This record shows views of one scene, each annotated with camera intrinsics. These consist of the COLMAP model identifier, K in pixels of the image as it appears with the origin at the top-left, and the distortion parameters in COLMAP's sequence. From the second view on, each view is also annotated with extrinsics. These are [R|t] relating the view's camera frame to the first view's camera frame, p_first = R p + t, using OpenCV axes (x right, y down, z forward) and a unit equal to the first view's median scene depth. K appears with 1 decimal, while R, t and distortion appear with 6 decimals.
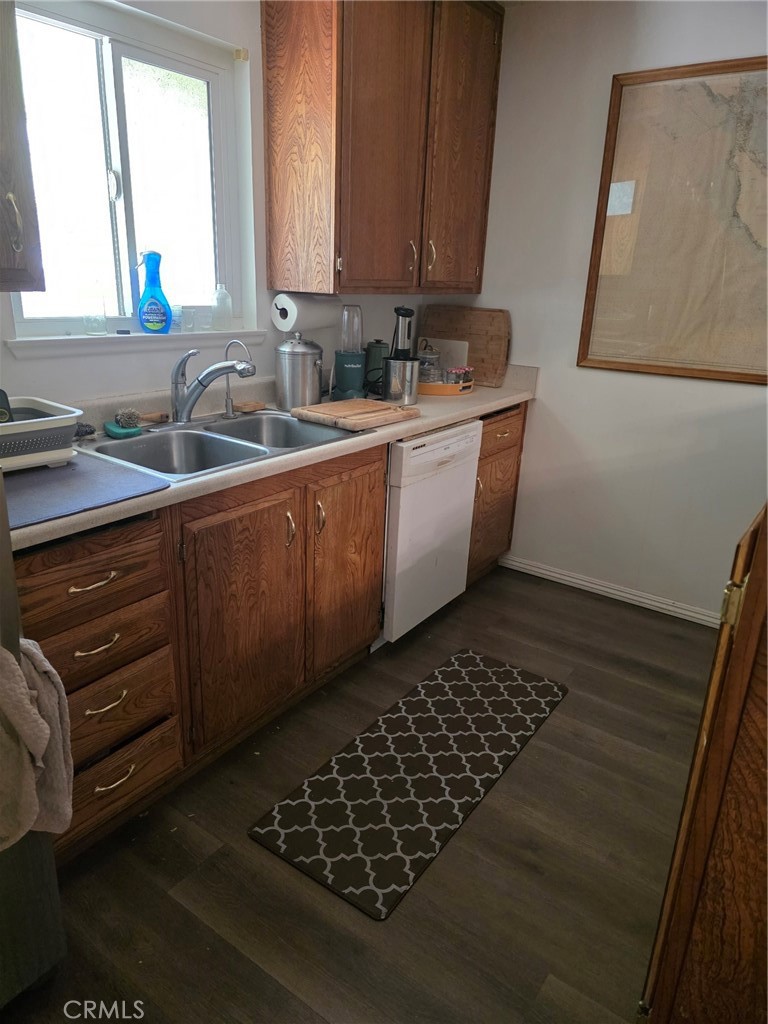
lens RADIAL K [[694.8, 0, 367.7], [0, 694.8, 513.8], [0, 0, 1]] dist [0.058011, -0.054239]
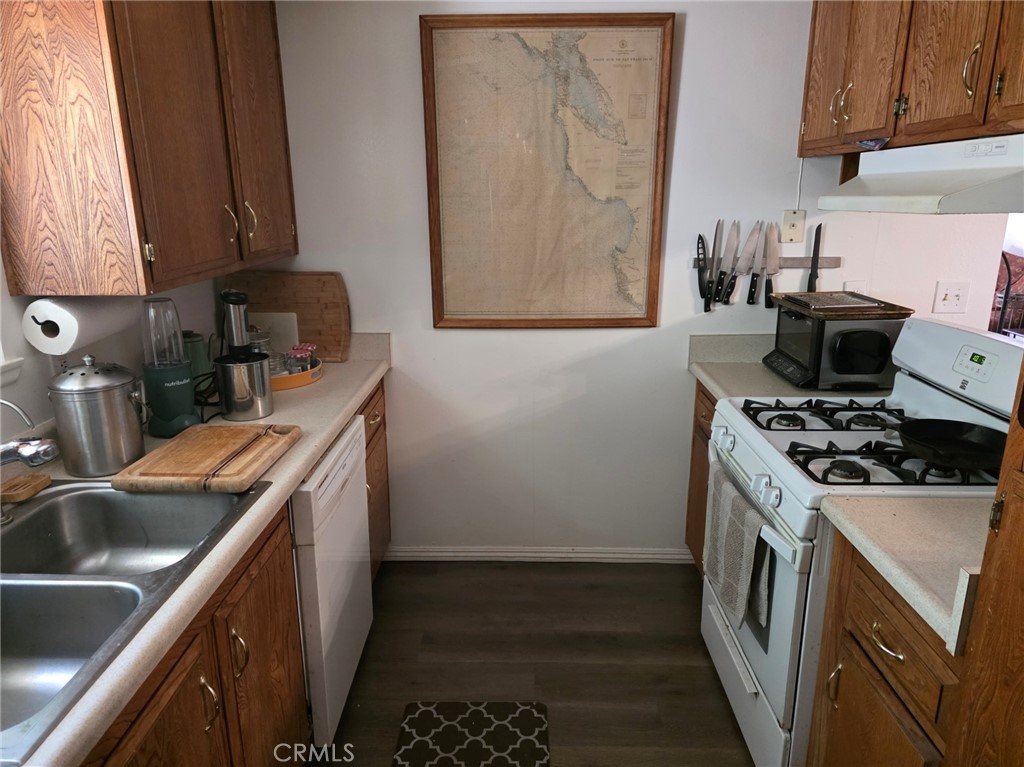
lens RADIAL K [[694.8, 0, 517.7], [0, 694.8, 381.8], [0, 0, 1]] dist [0.058011, -0.054239]
pose [[0.812381, -0.192241, 0.550527, -0.137813], [0.219972, 0.975375, 0.015996, -0.156796], [-0.540045, 0.108106, 0.834664, 0.240396]]
